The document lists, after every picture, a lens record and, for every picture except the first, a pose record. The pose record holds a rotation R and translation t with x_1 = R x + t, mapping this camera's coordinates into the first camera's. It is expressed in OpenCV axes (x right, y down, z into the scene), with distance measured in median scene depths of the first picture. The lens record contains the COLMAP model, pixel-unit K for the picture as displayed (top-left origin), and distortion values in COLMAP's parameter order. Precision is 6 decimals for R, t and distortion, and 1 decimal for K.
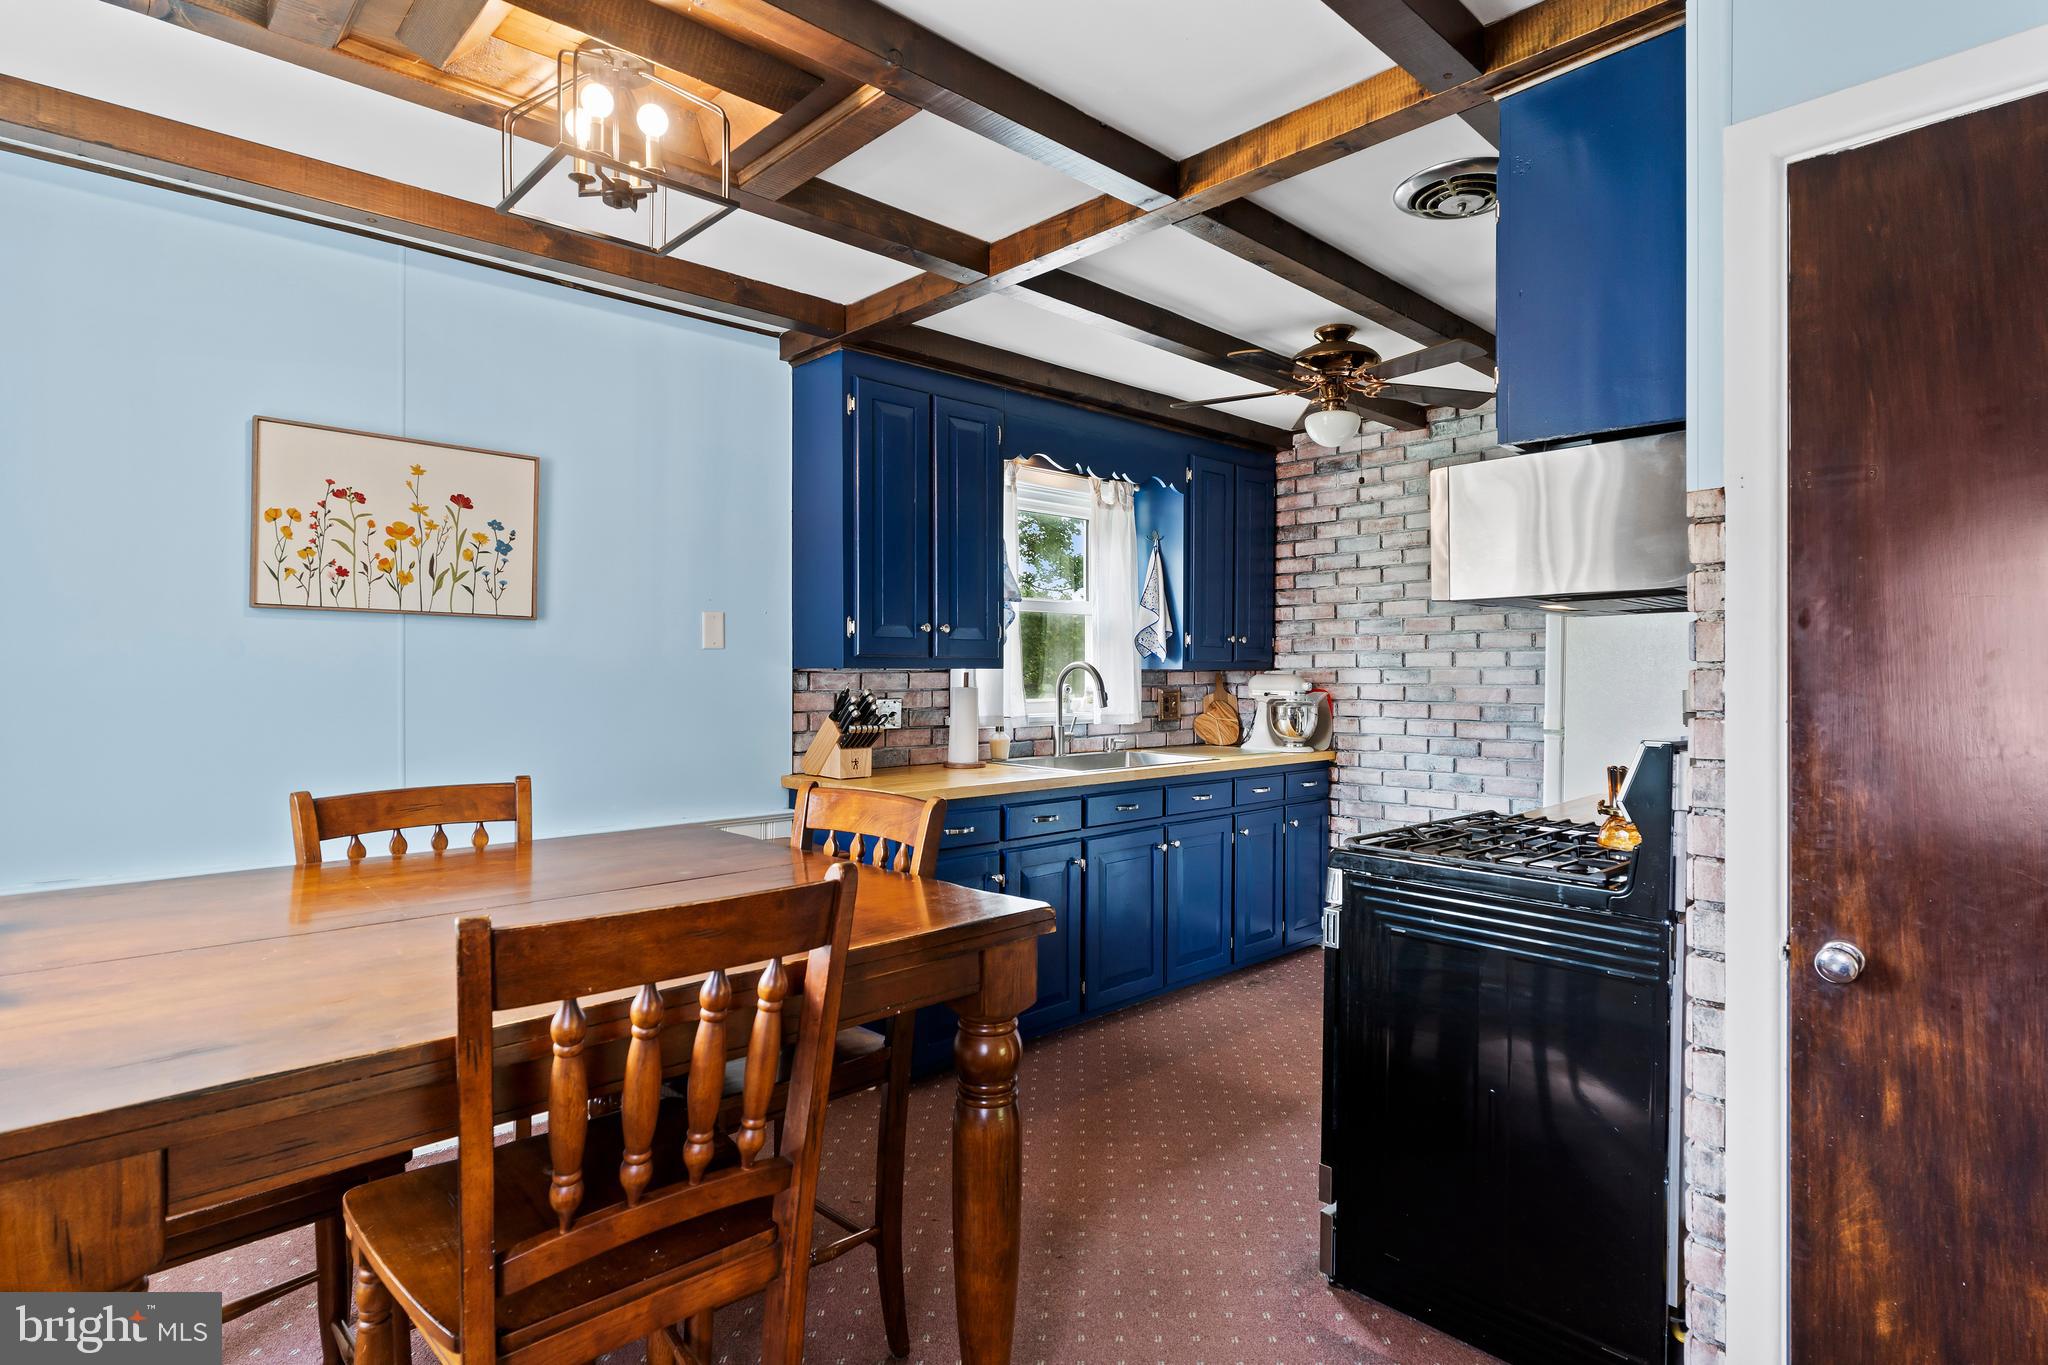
lens RADIAL K [[1050.6, 0, 1024.0], [0, 1050.6, 670.9], [0, 0, 1]] dist [-0.003345, 0.000399]
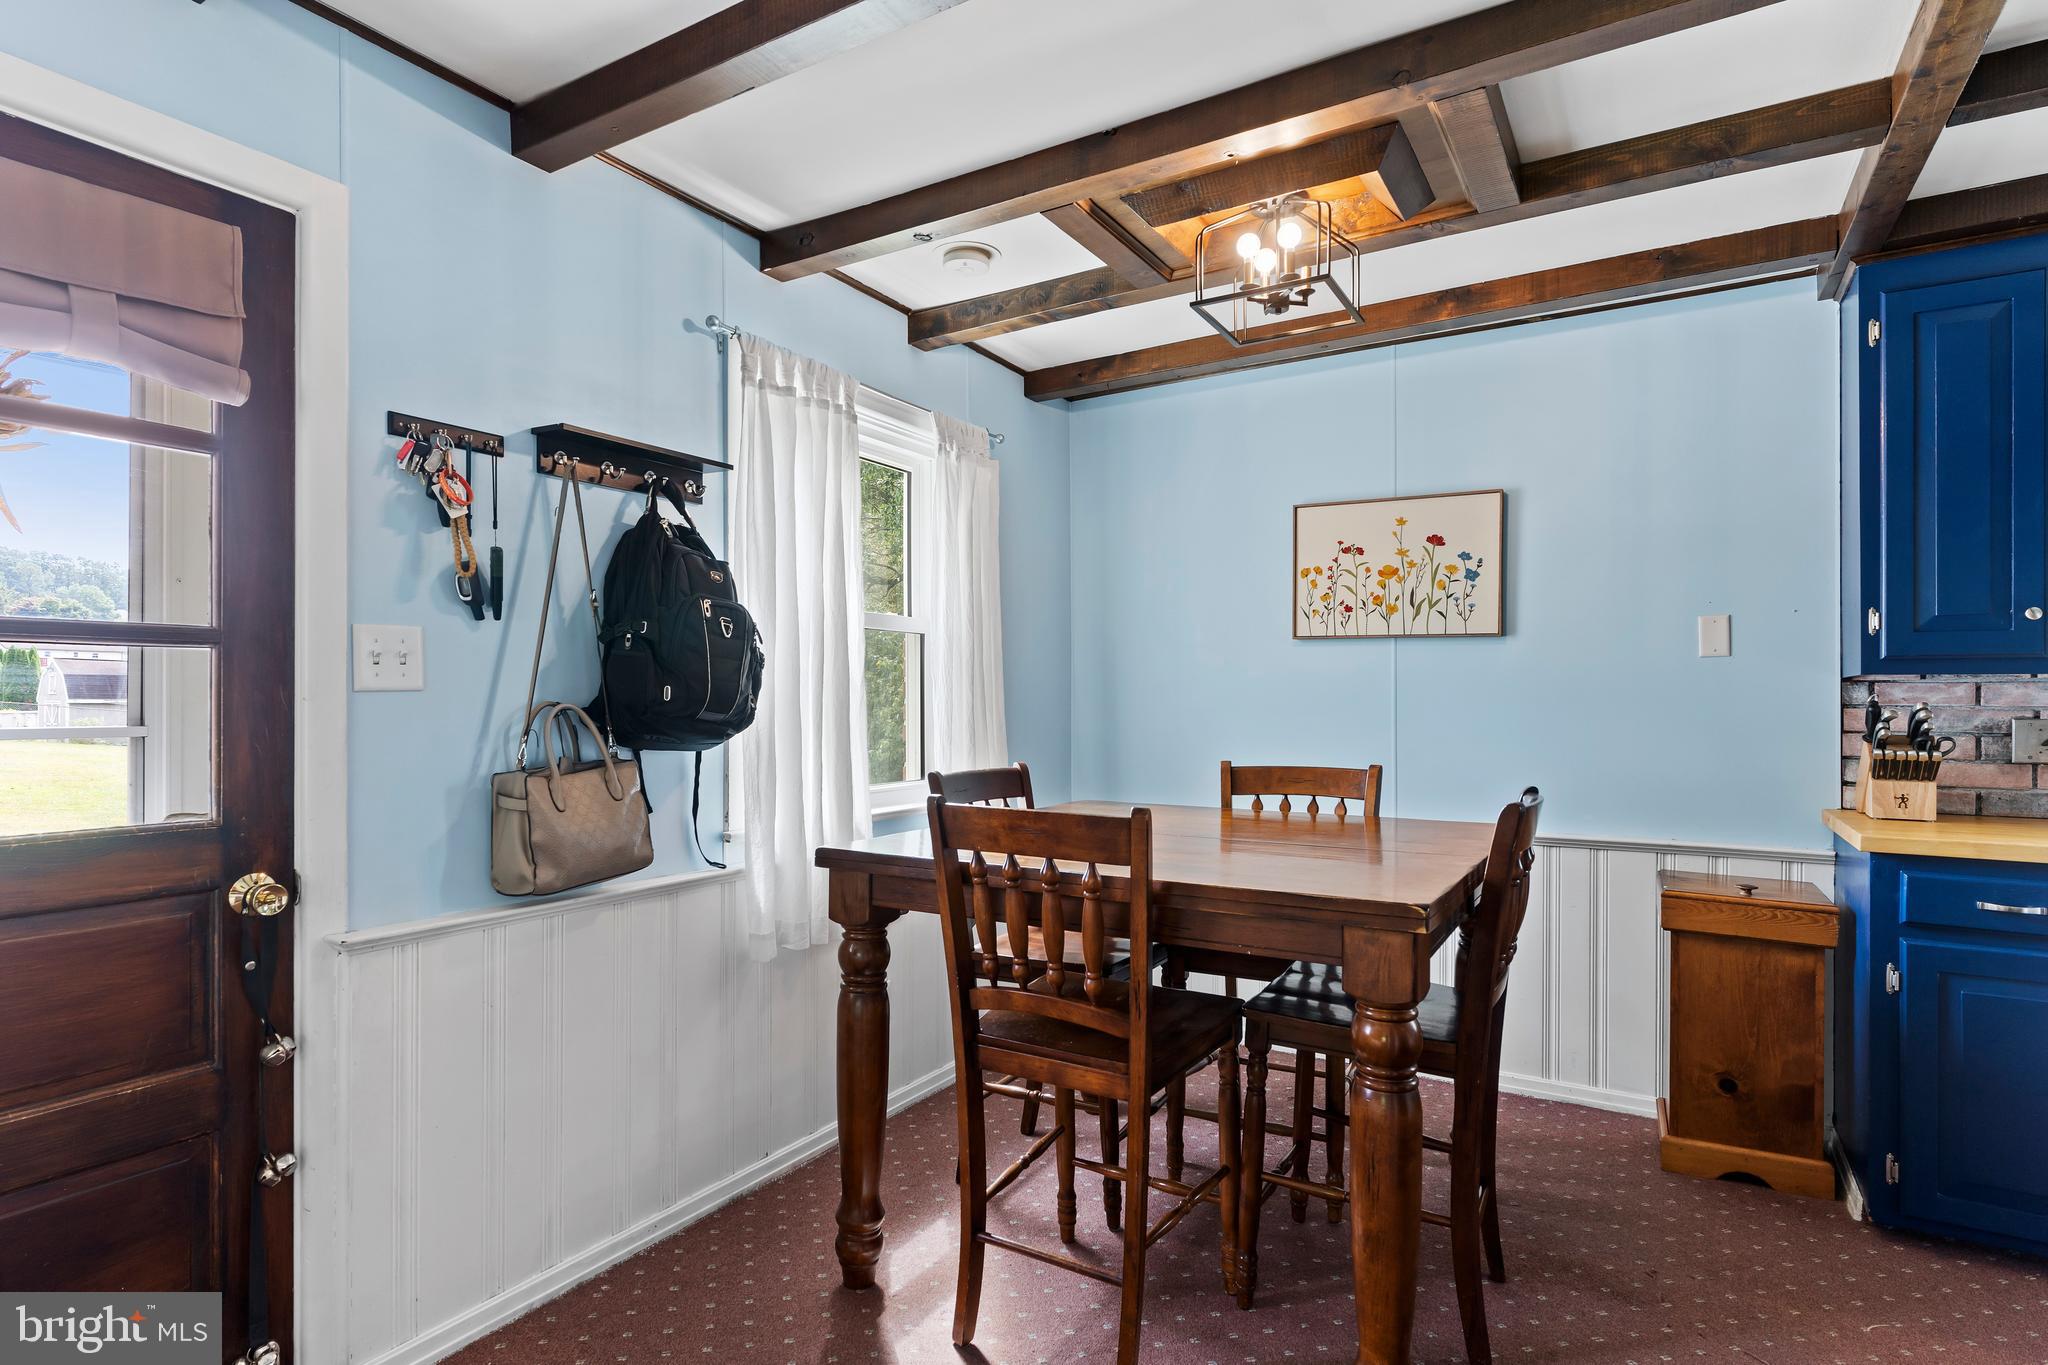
lens RADIAL K [[1061.4, 0, 1017.0], [0, 1061.4, 699.9], [0, 0, 1]] dist [0.000164, 0.001667]
pose [[0.260576, 0.000659, -0.965453, 0.520263], [-0.002629, 0.999997, -0.000027, 0.021509], [0.965450, 0.002546, 0.260576, 0.233670]]
